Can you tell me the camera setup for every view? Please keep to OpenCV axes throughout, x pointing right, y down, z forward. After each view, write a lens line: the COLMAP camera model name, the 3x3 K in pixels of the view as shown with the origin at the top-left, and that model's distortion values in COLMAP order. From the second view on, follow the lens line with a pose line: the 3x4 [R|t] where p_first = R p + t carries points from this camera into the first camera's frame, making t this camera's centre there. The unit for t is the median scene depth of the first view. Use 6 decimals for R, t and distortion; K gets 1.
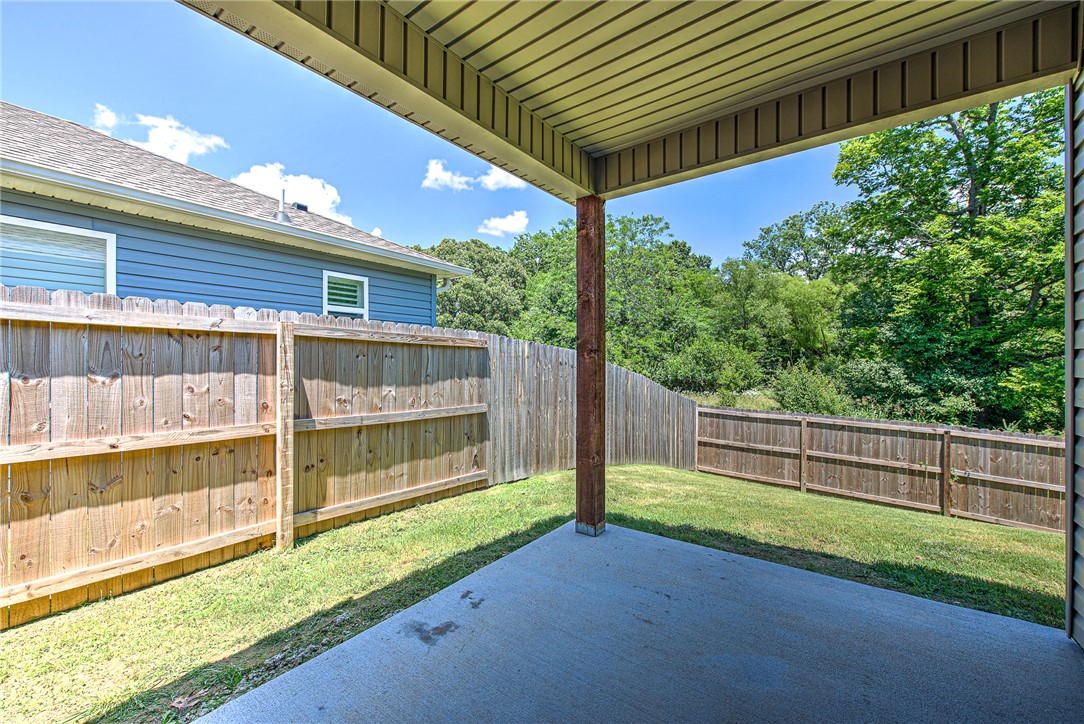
lens RADIAL K [[428.1, 0, 542.1], [0, 428.1, 362.1], [0, 0, 1]] dist [-0.001571, -0.000688]
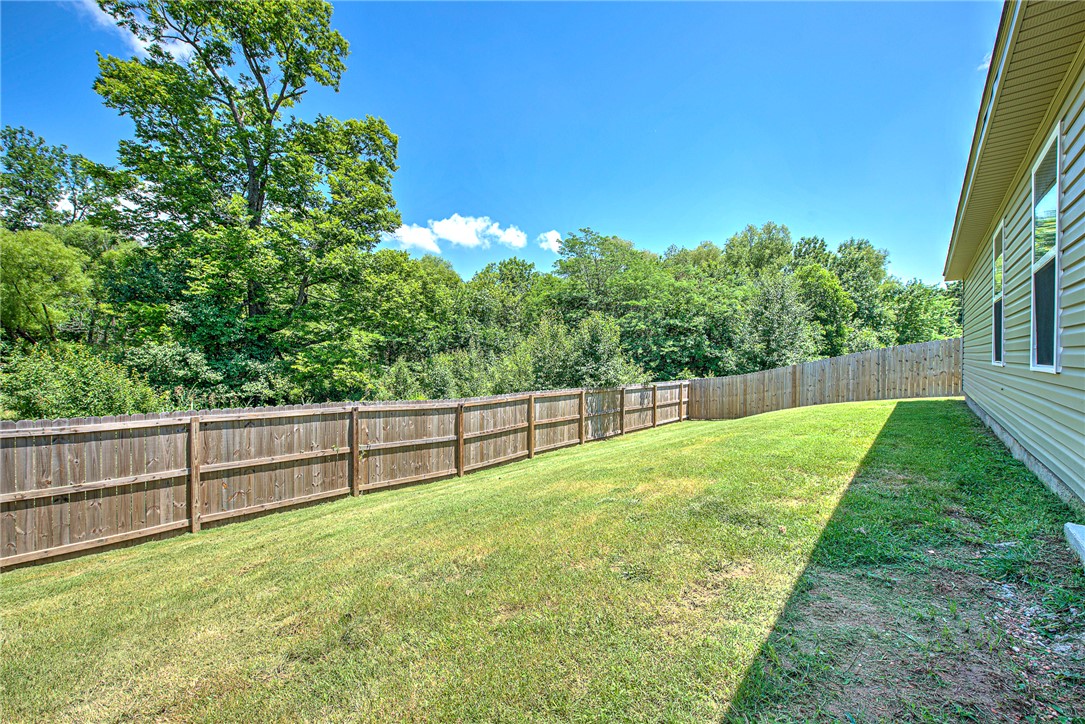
lens RADIAL K [[428.5, 0, 532.4], [0, 428.5, 364.3], [0, 0, 1]] dist [-0.001571, -0.000688]
pose [[0.077048, -0.018866, 0.996849, 0.006398], [0.000994, 0.999822, 0.018846, 0.035758], [-0.997027, -0.000461, 0.077053, 0.416109]]
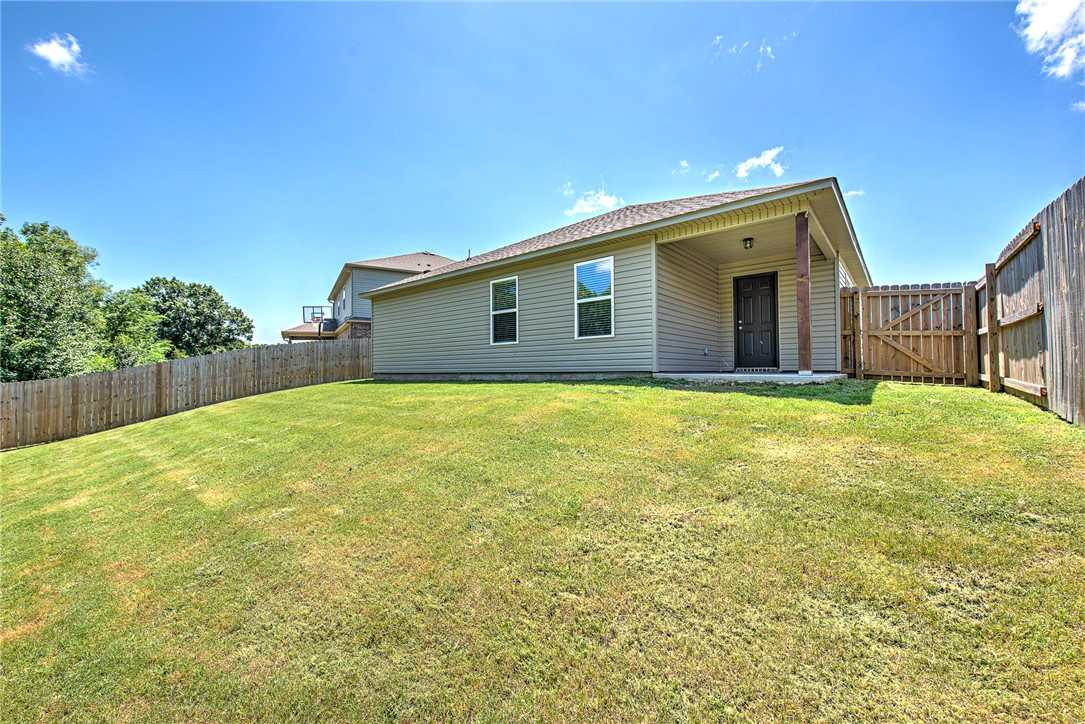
lens RADIAL K [[428.5, 0, 541.1], [0, 428.5, 363.7], [0, 0, 1]] dist [-0.001571, -0.000688]
pose [[-0.999198, 0.006416, 0.039514, 0.388752], [0.005593, 0.999766, -0.020902, 0.104150], [-0.039639, -0.020665, -0.999000, 0.827825]]
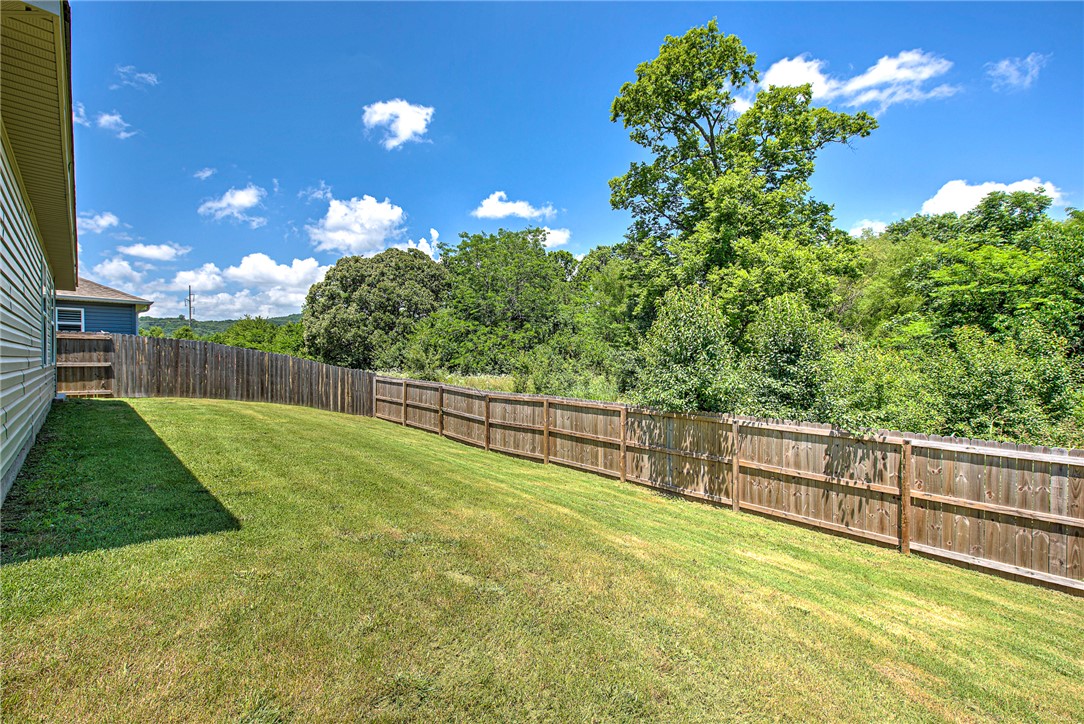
lens RADIAL K [[428.1, 0, 536.8], [0, 428.1, 356.5], [0, 0, 1]] dist [-0.001571, -0.000688]
pose [[0.995356, -0.000743, -0.096260, 1.159748], [0.001038, 0.999995, 0.003009, 0.026687], [0.096257, -0.003095, 0.995352, -0.537179]]
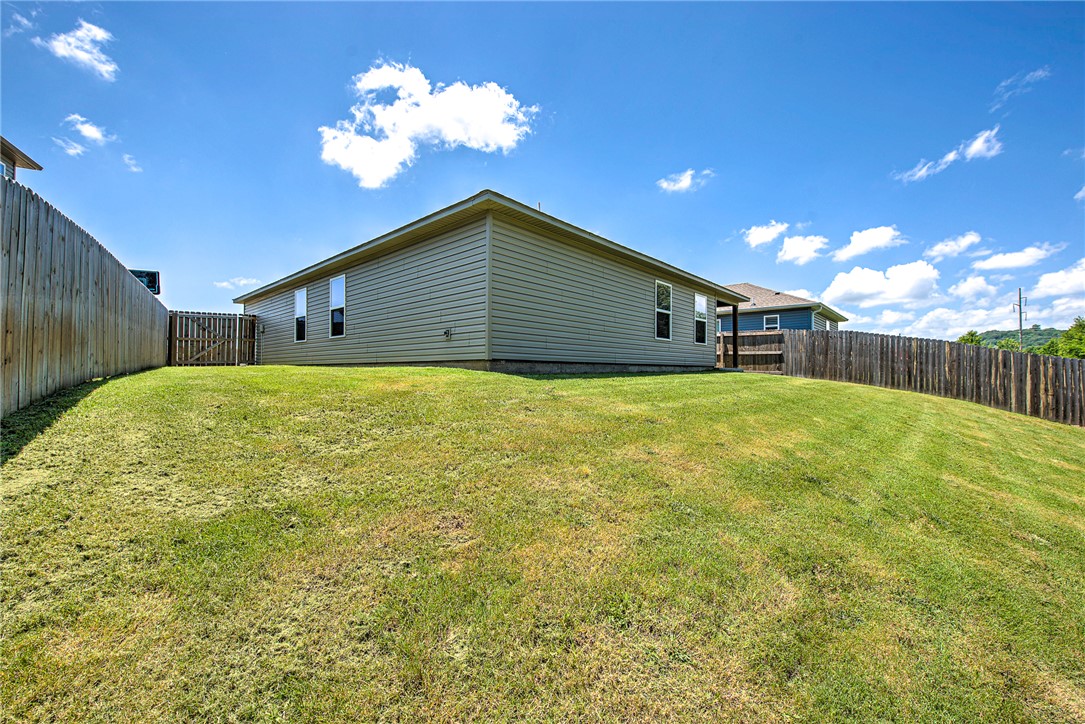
lens RADIAL K [[428.5, 0, 546.8], [0, 428.5, 364.8], [0, 0, 1]] dist [-0.001571, -0.000688]
pose [[-0.079579, -0.017051, -0.996683, 1.520046], [-0.002009, 0.999854, -0.016945, 0.121013], [0.996827, 0.000654, -0.079602, -0.240346]]
